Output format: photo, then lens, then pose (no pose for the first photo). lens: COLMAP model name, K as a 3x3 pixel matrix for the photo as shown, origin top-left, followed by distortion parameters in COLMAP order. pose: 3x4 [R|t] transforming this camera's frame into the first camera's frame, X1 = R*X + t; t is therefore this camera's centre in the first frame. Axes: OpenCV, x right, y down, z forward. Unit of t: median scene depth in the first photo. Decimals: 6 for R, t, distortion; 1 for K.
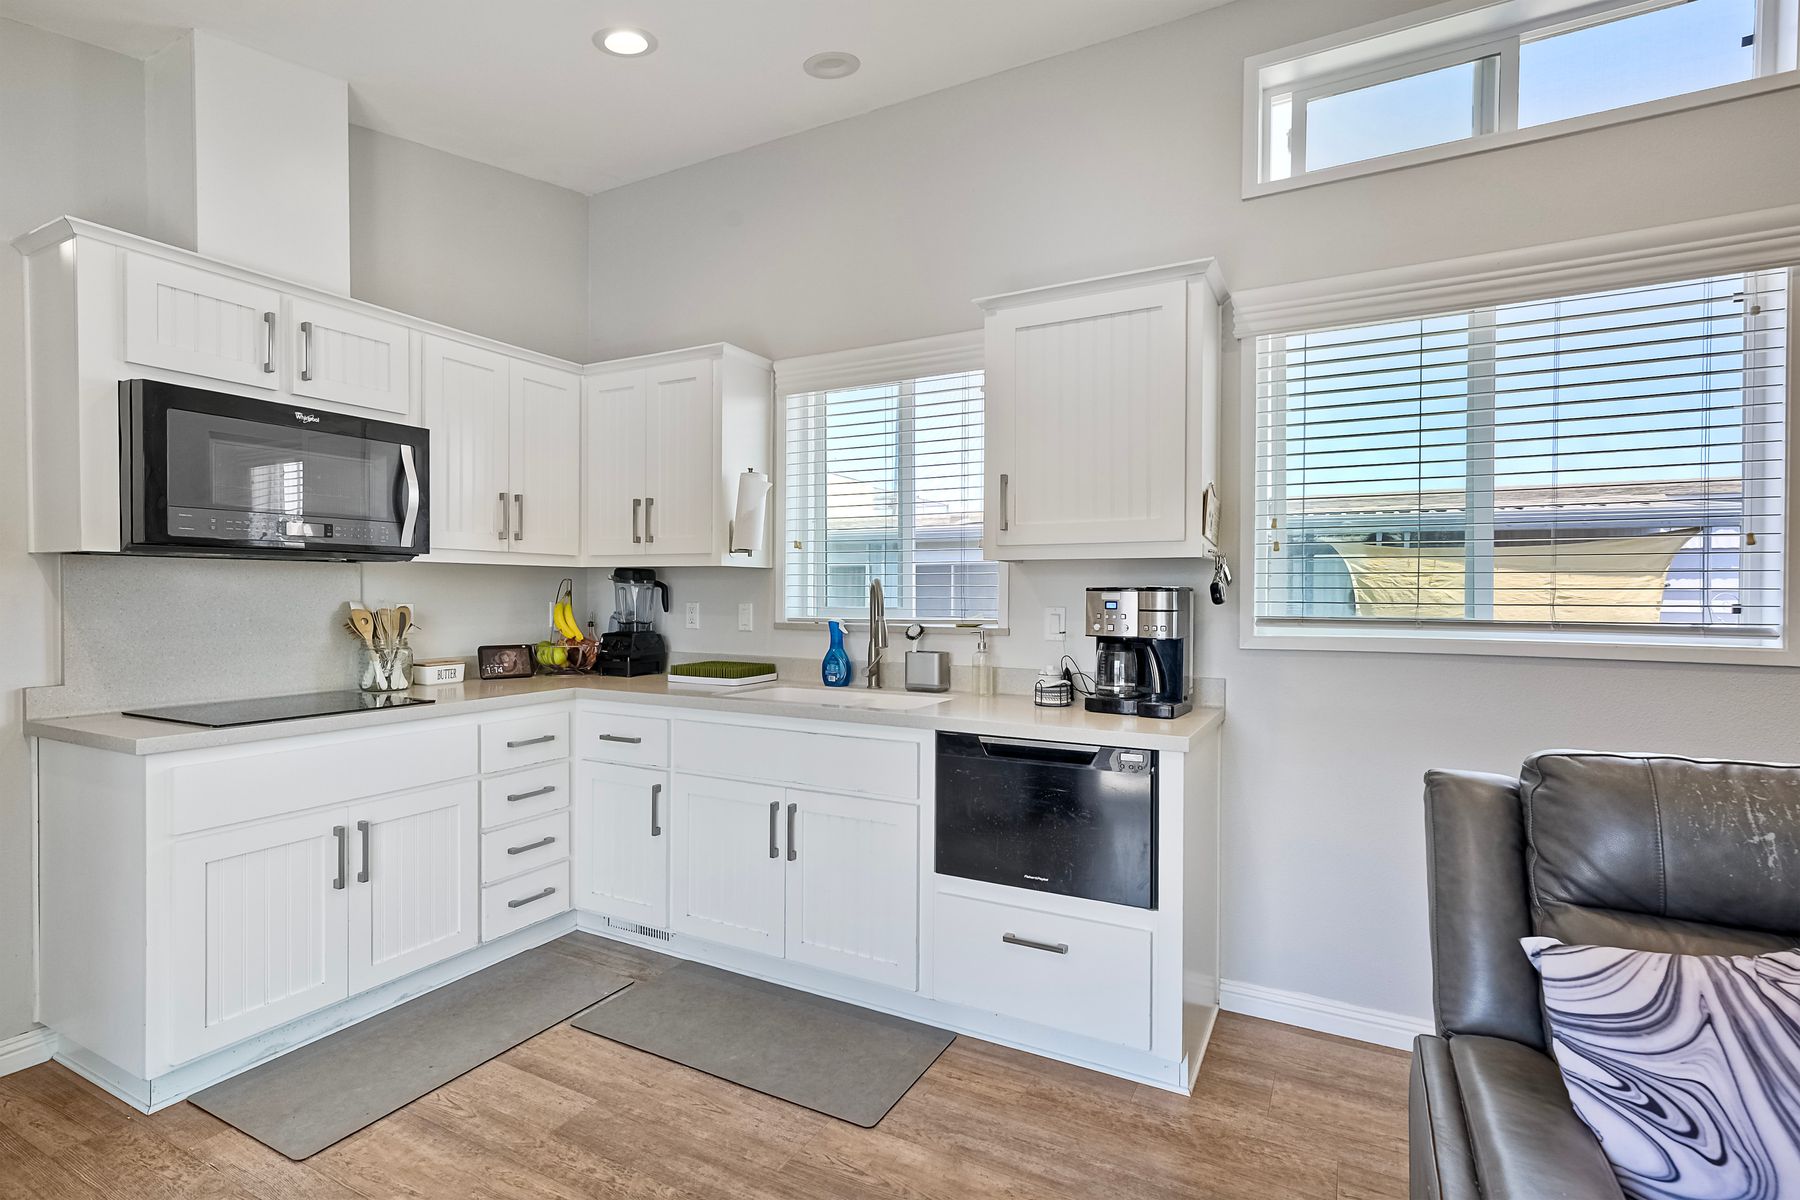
lens RADIAL K [[876.1, 0, 853.2], [0, 876.1, 604.2], [0, 0, 1]] dist [0.010146, 0.001466]
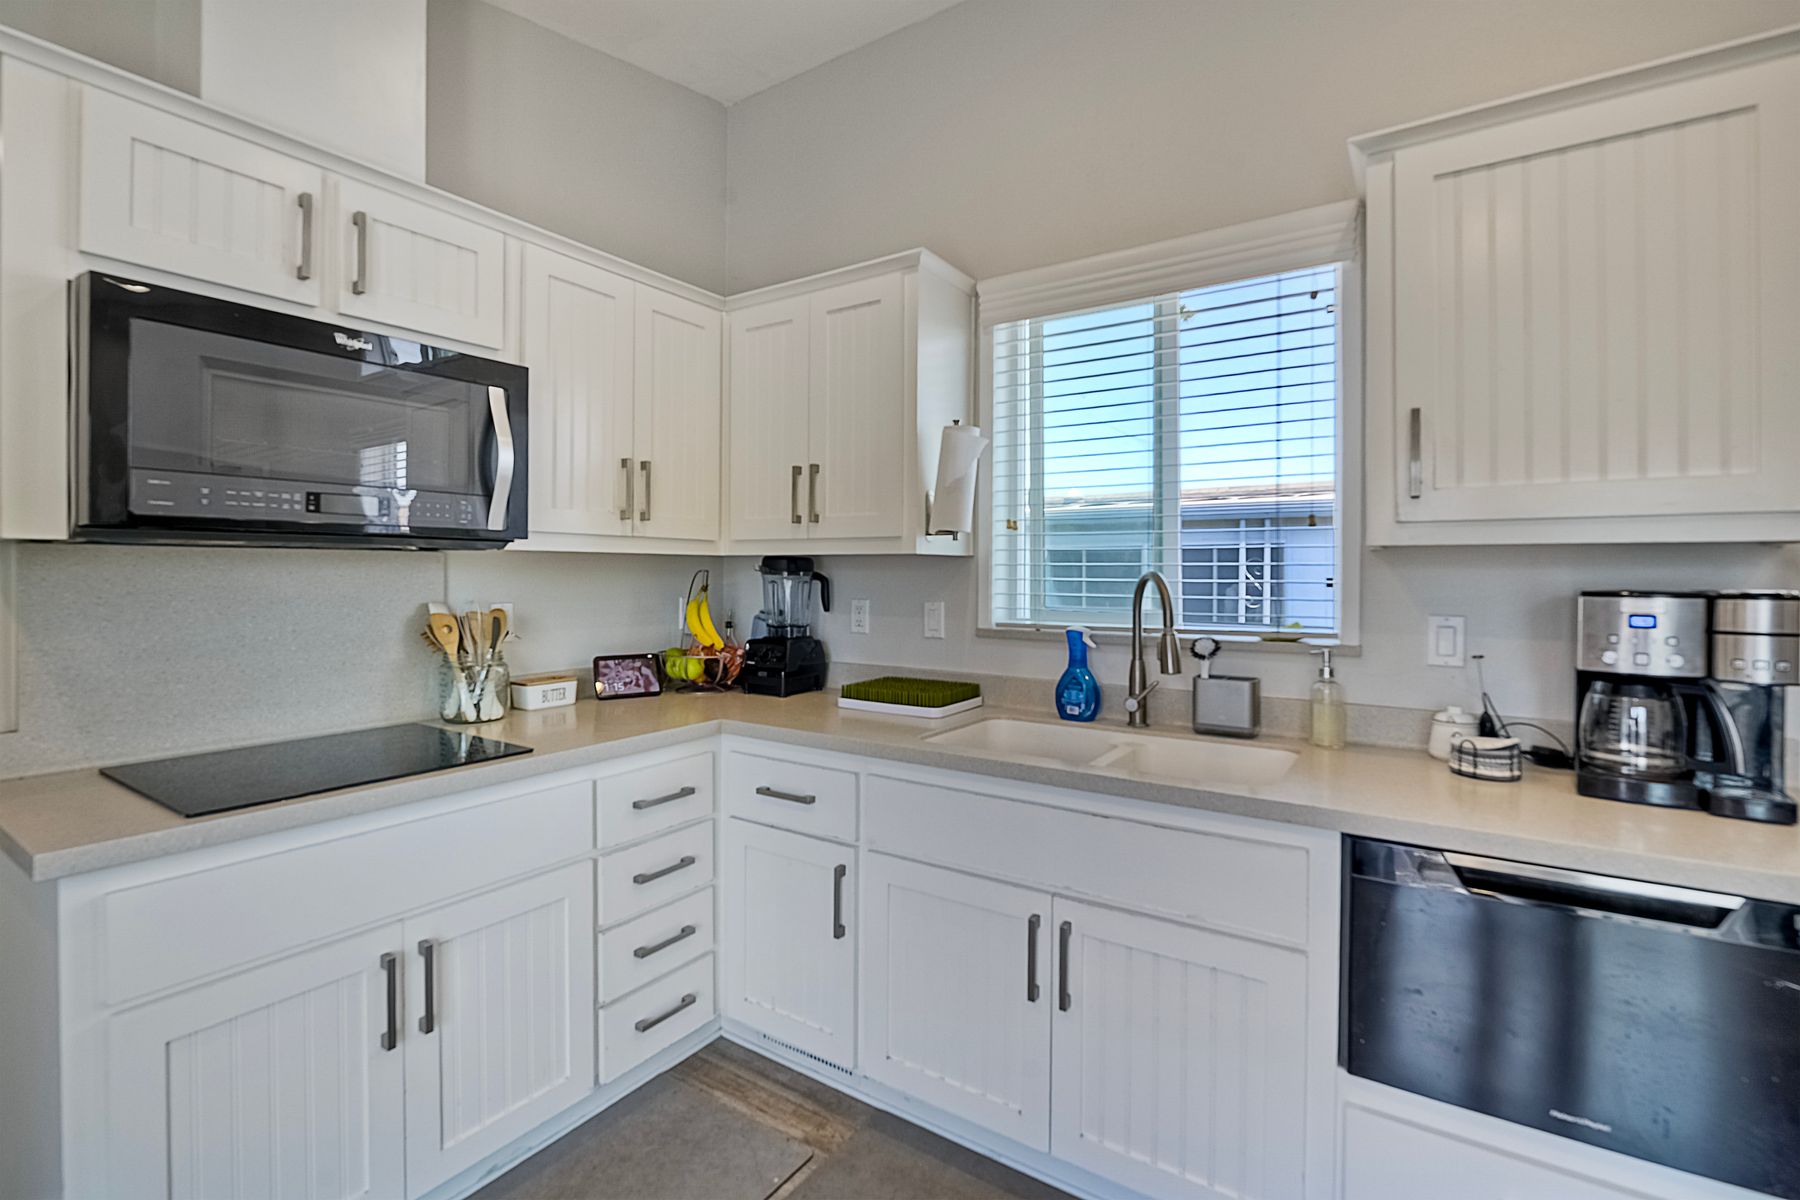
lens RADIAL K [[800.0, 0, 854.4], [0, 800.0, 582.5], [0, 0, 1]] dist [0.014718, 0.000668]
pose [[0.996310, -0.000185, -0.085825, -0.177379], [0.000297, 0.999999, 0.001292, -0.025111], [0.085824, -0.001313, 0.996309, 0.403936]]
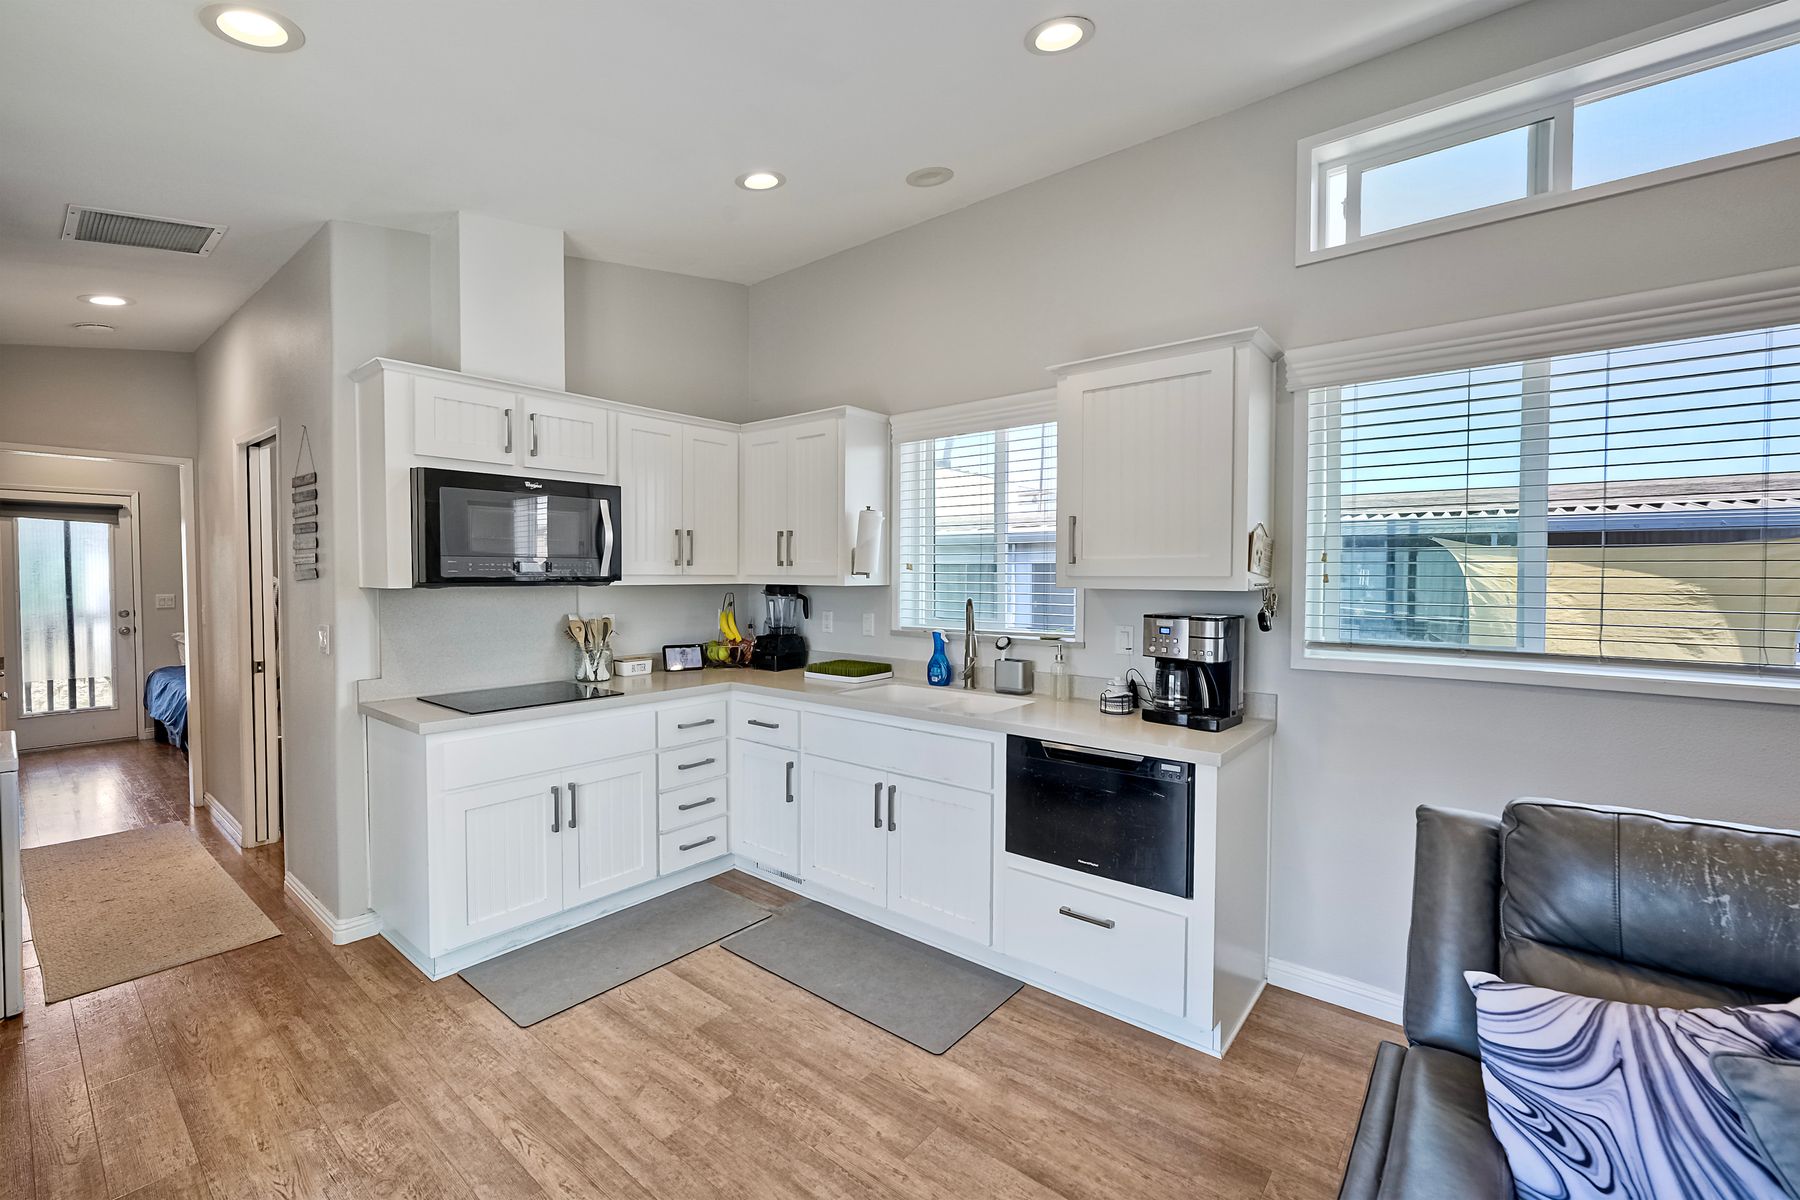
lens RADIAL K [[751.4, 0, 863.5], [0, 751.4, 597.8], [0, 0, 1]] dist [-0.006815, 0.001636]
pose [[0.982431, 0.009527, -0.186384, 0.087676], [-0.005733, 0.999765, 0.020884, -0.059510], [0.186539, -0.019449, 0.982255, -0.040082]]
